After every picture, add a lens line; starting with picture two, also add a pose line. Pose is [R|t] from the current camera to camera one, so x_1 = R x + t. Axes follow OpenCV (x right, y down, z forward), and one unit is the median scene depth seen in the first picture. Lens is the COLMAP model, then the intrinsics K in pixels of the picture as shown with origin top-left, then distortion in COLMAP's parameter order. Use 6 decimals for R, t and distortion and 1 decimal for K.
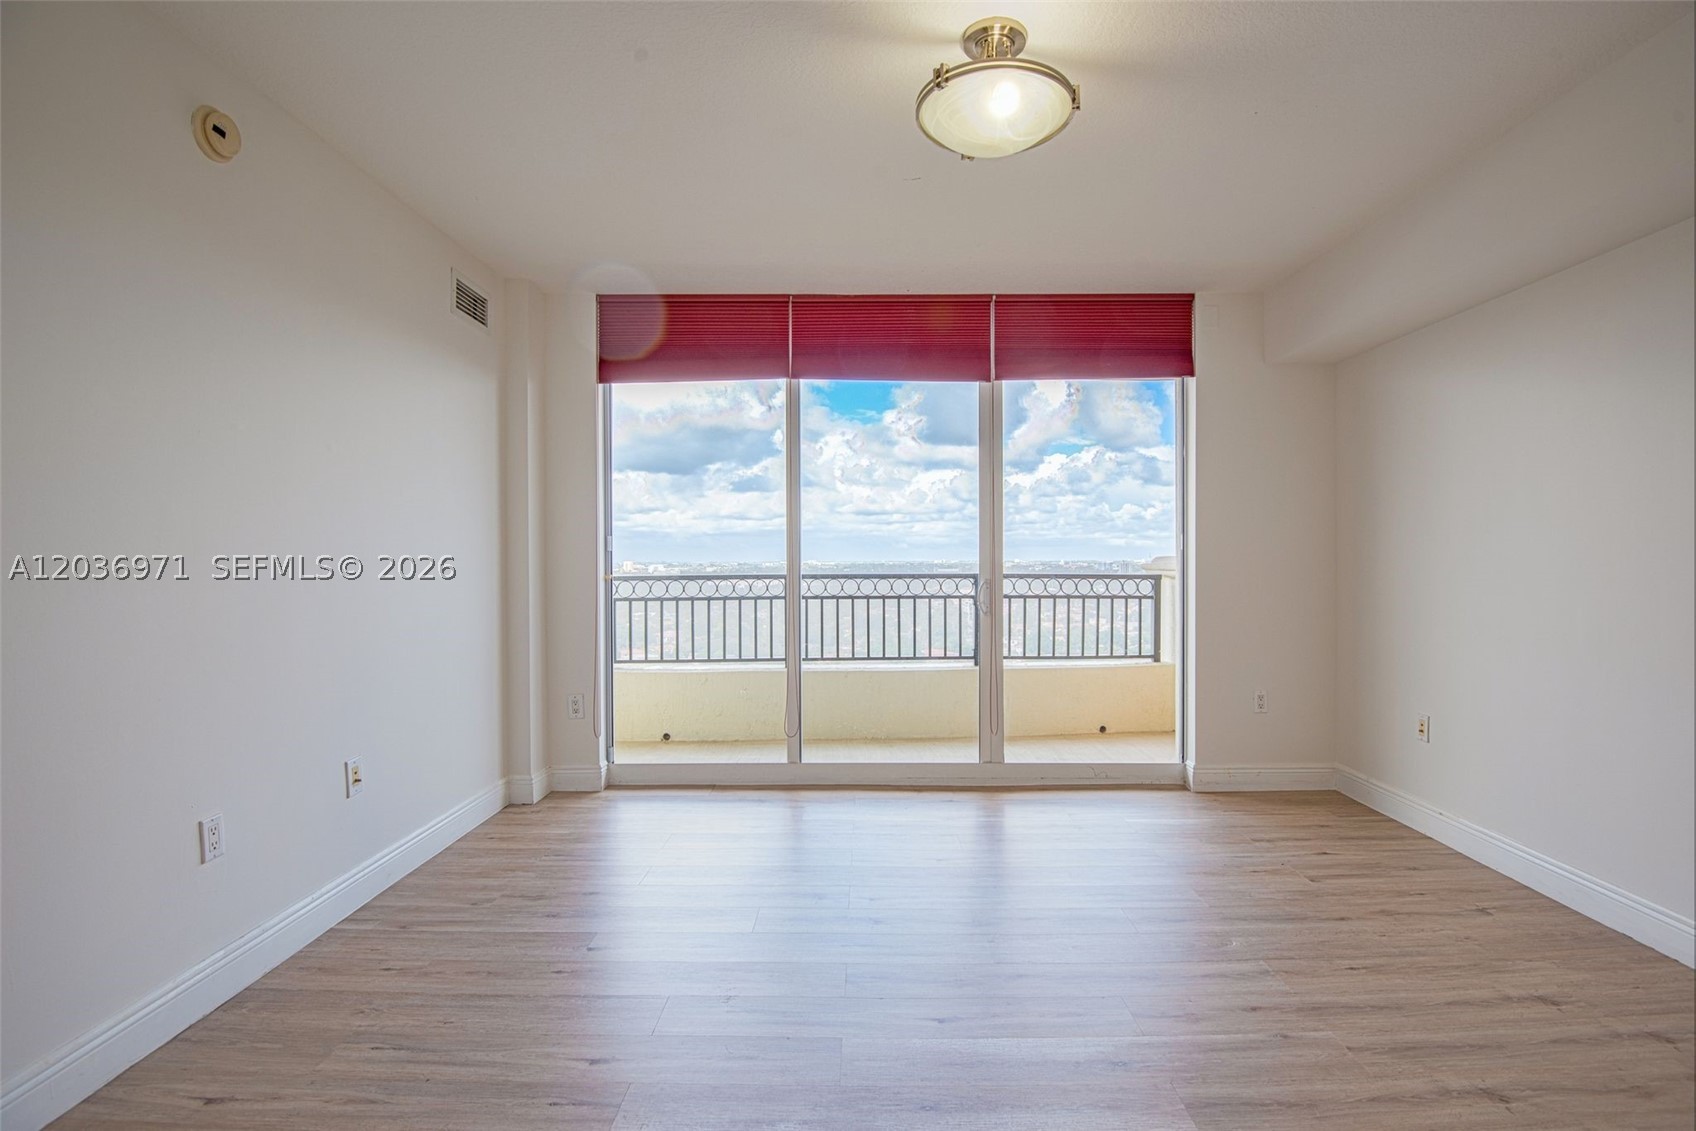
lens RADIAL K [[773.4, 0, 831.7], [0, 773.4, 553.4], [0, 0, 1]] dist [-0.032616, -0.002912]
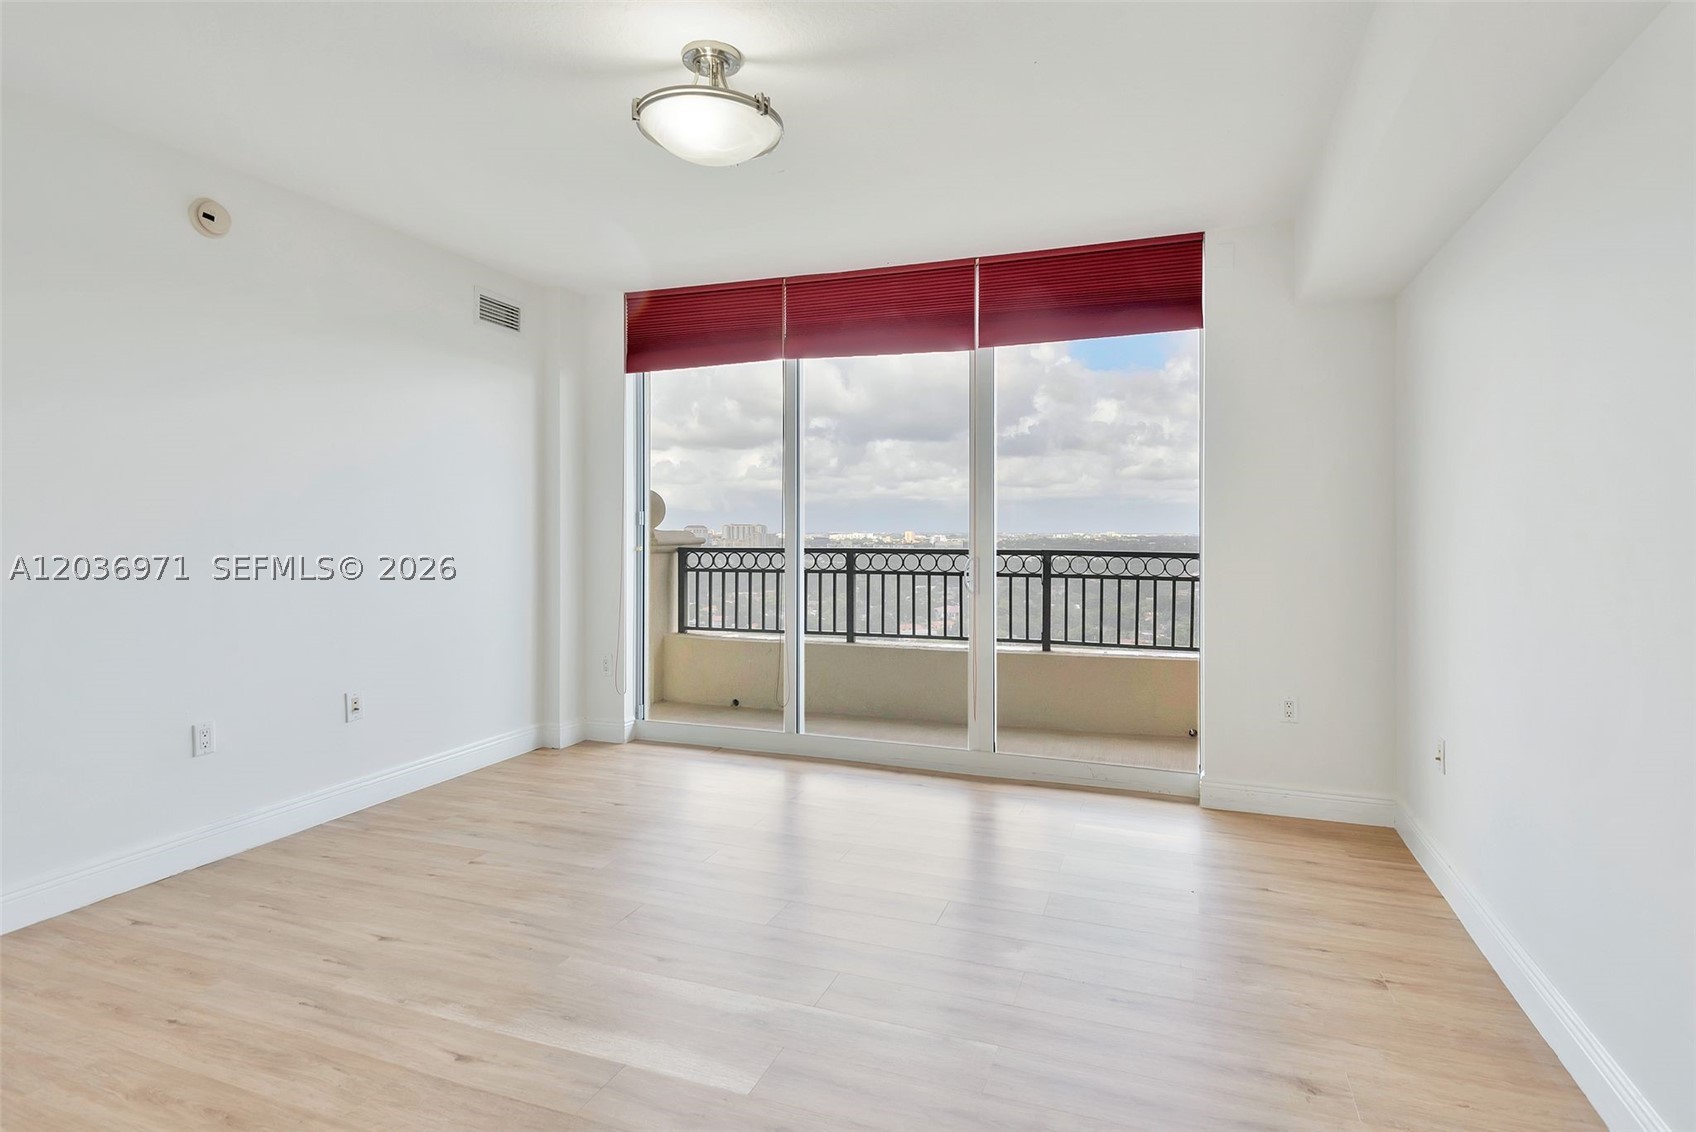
lens RADIAL K [[856.3, 0, 899.9], [0, 856.3, 512.9], [0, 0, 1]] dist [0.011382, -0.006555]
pose [[0.944629, 0.000401, -0.328140, 0.471766], [-0.004322, 0.999928, -0.011219, -0.008245], [0.328112, 0.012016, 0.944563, -0.031239]]
